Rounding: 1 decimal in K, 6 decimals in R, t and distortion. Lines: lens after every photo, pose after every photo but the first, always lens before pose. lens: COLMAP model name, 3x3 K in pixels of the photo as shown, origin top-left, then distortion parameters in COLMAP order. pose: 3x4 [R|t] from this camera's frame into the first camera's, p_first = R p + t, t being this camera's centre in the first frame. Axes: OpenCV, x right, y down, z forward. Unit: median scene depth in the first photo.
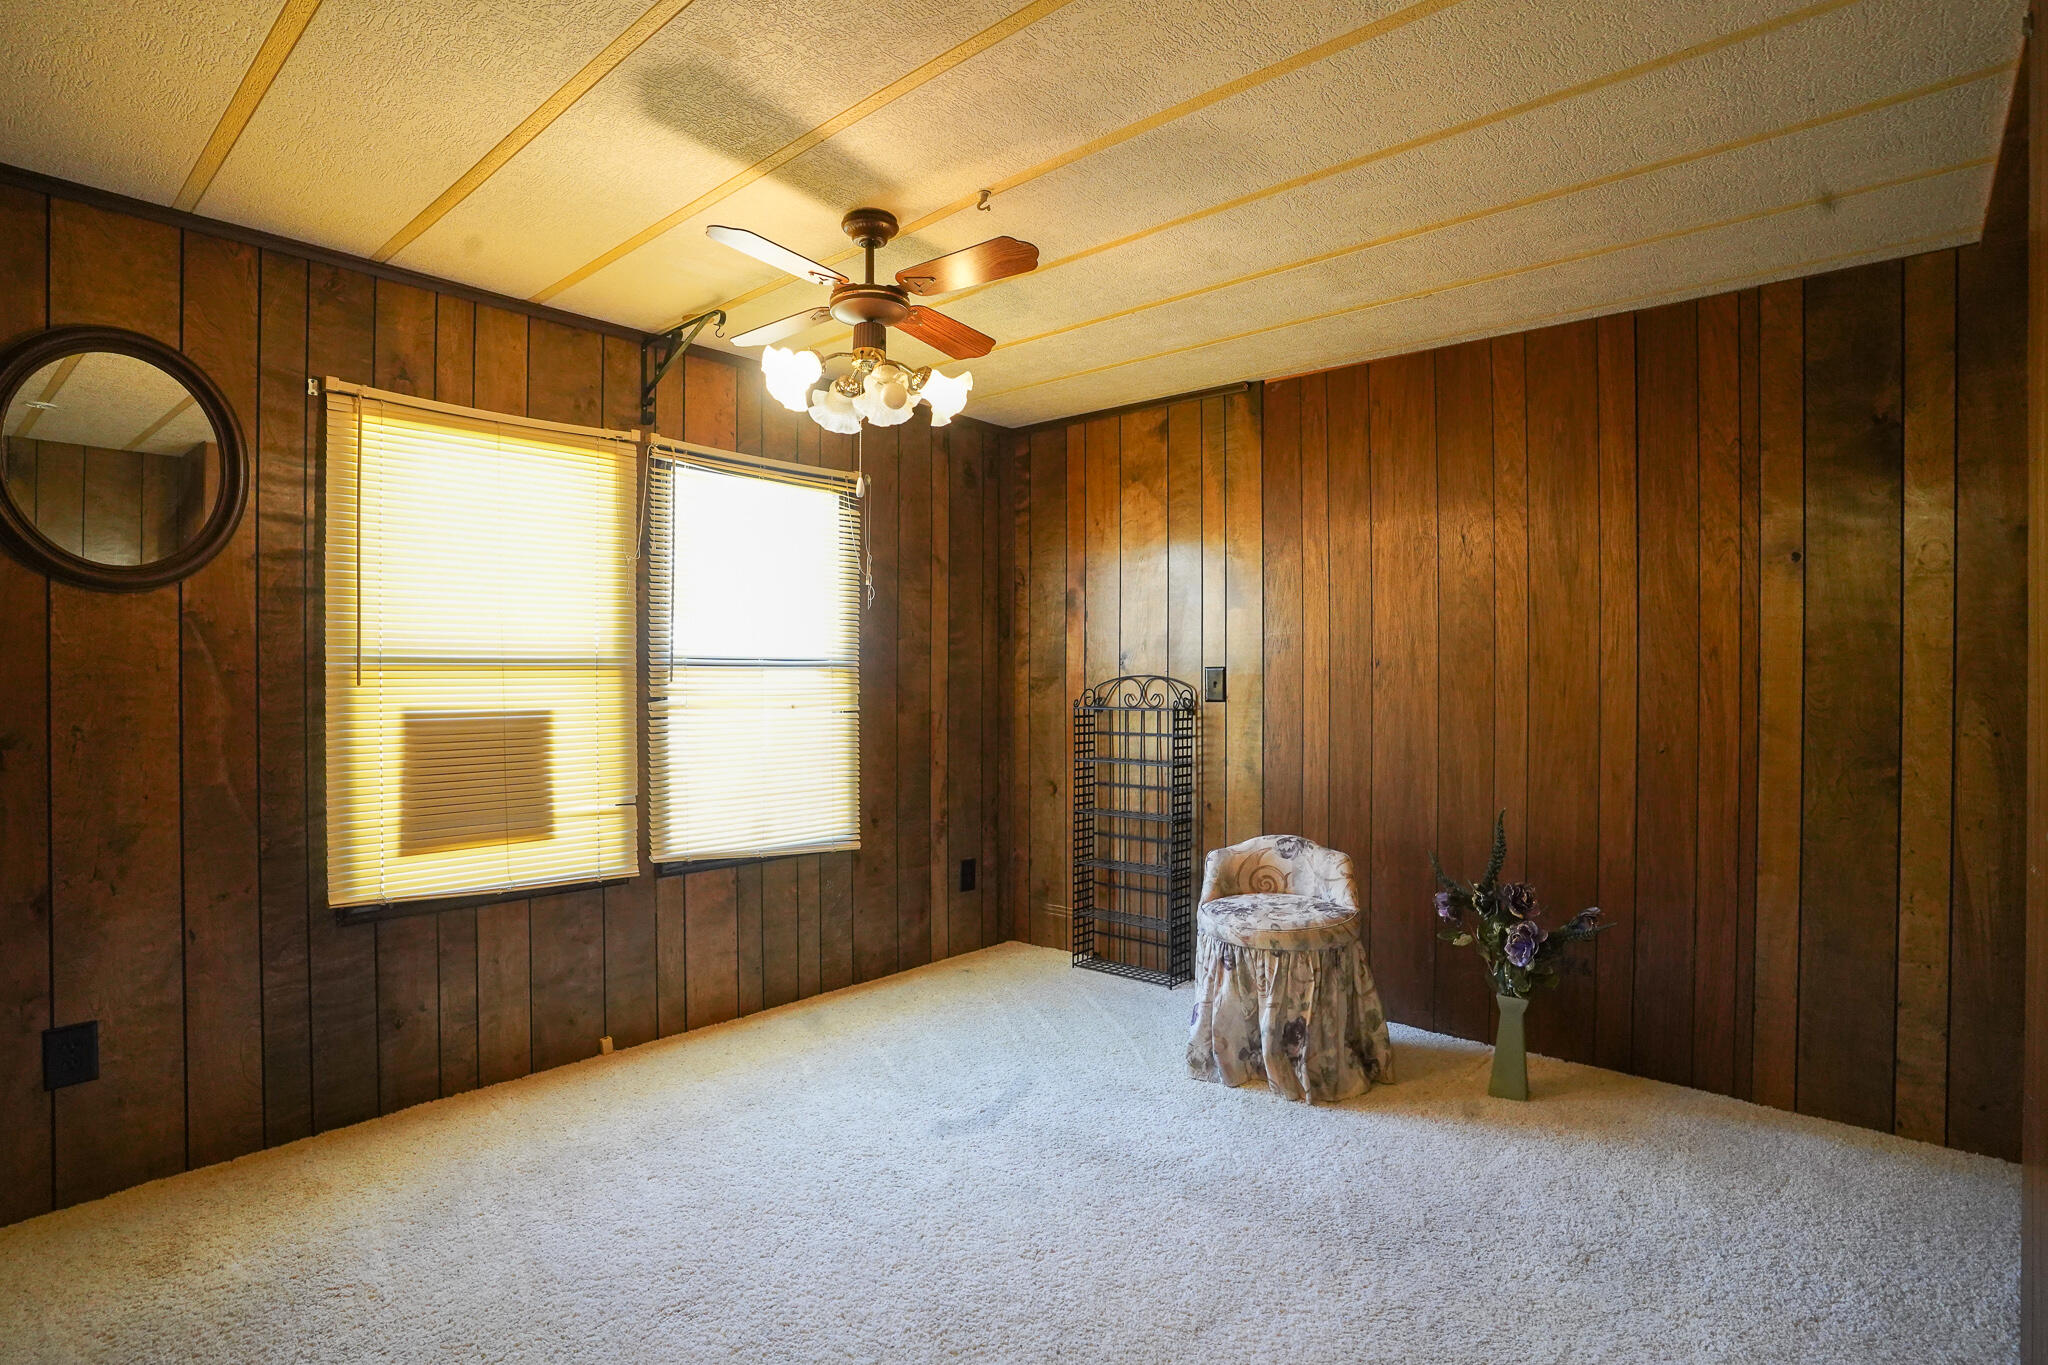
lens RADIAL K [[1006.2, 0, 1030.2], [0, 1006.2, 680.0], [0, 0, 1]] dist [-0.063913, 0.021761]
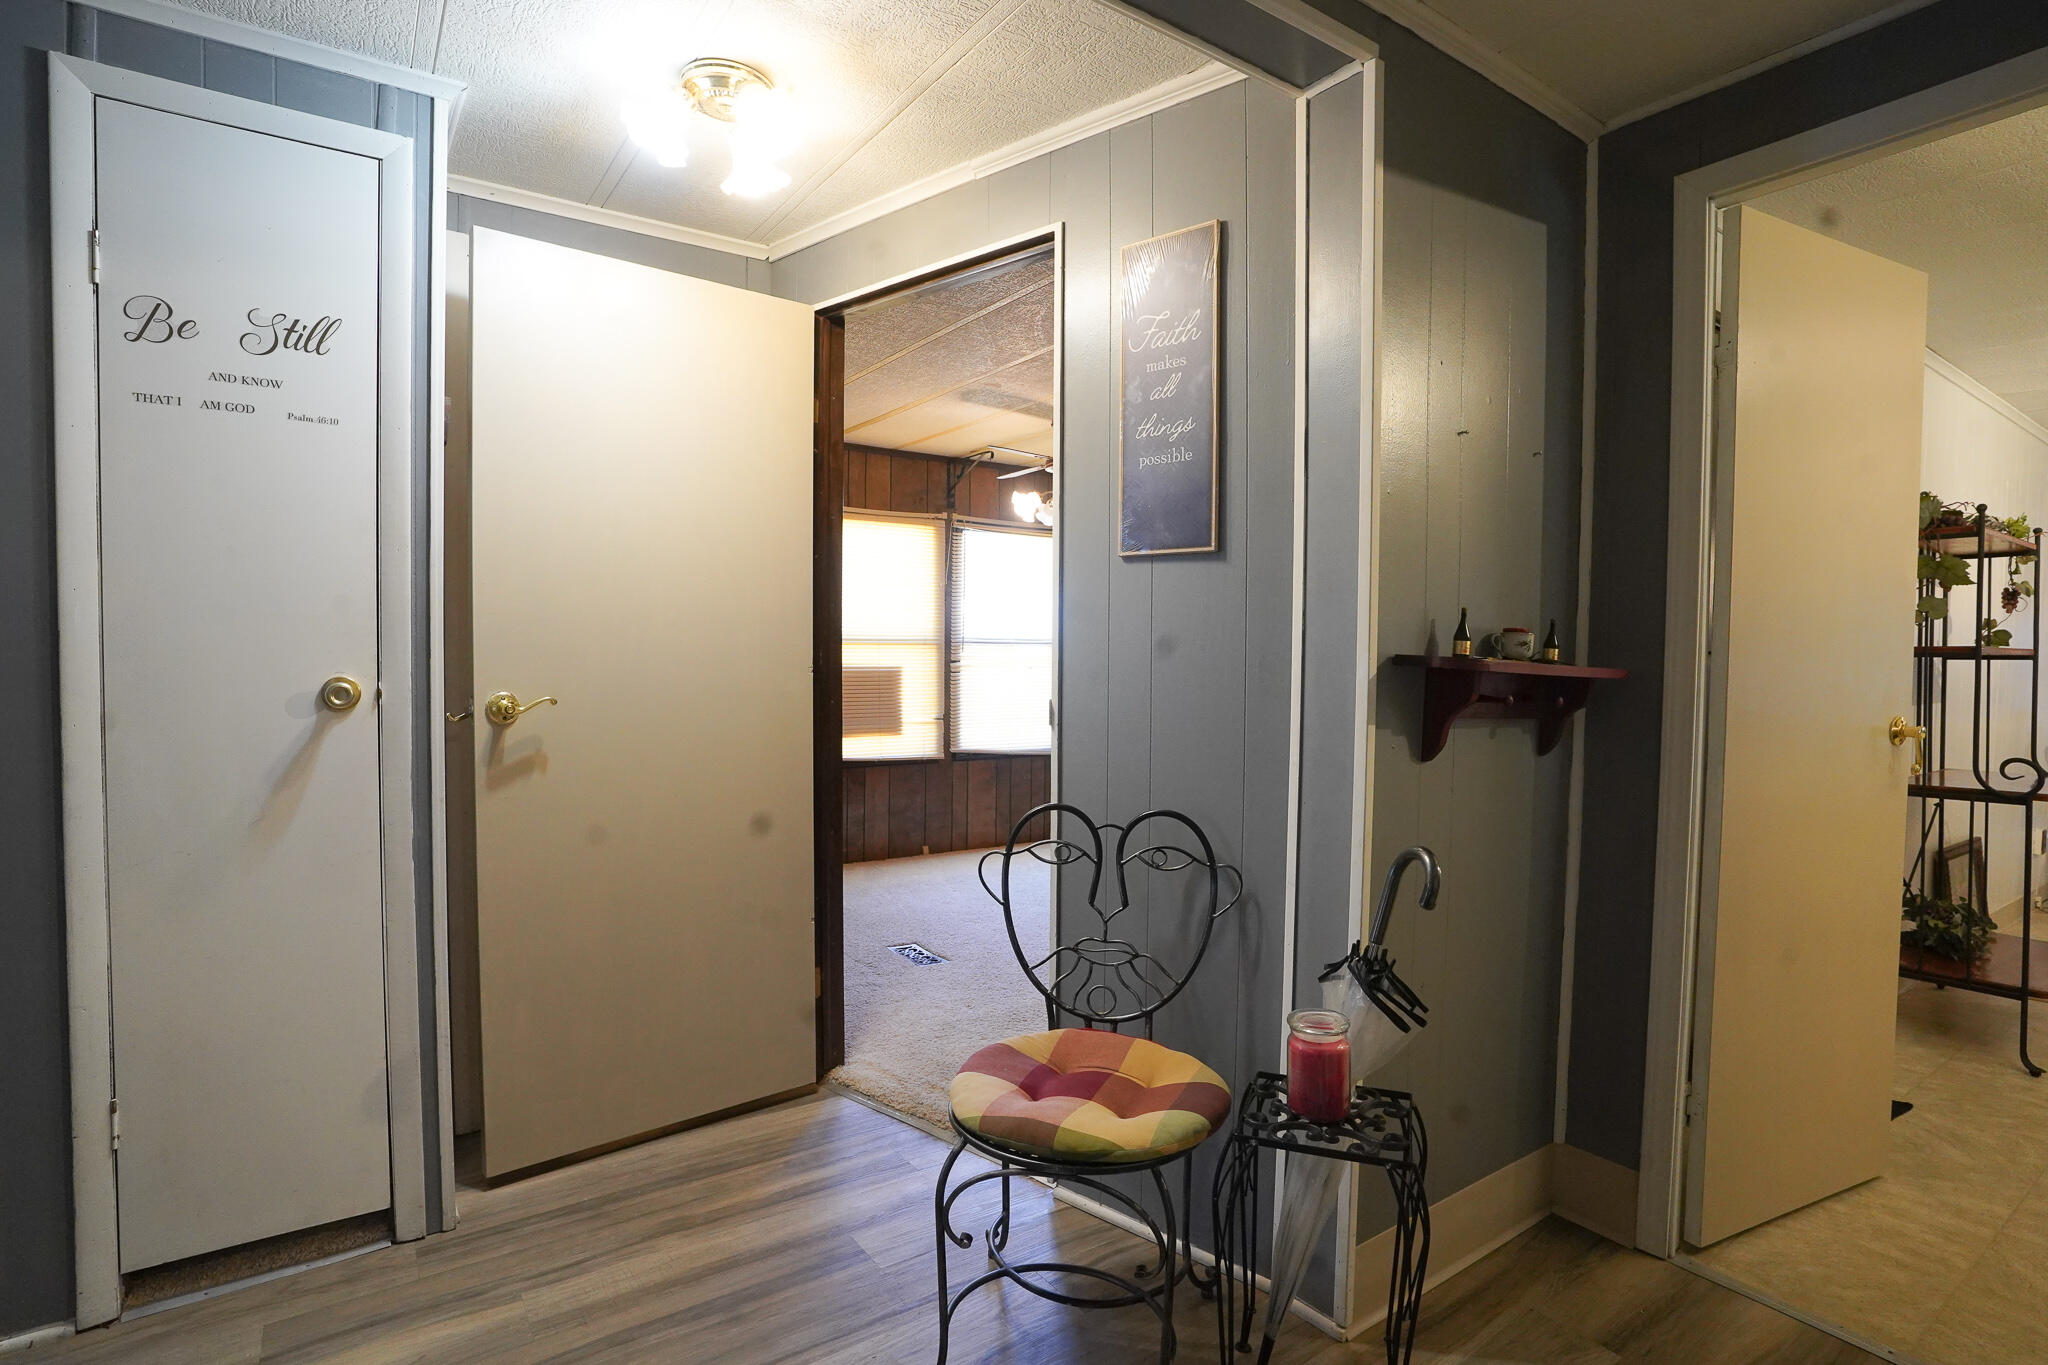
lens RADIAL K [[1006.2, 0, 1020.5], [0, 1006.2, 675.2], [0, 0, 1]] dist [-0.063913, 0.021761]
pose [[0.966963, 0.015498, -0.254444, 0.205660], [-0.010713, 0.999739, 0.020179, 0.006373], [0.254690, -0.016786, 0.966877, -0.735372]]
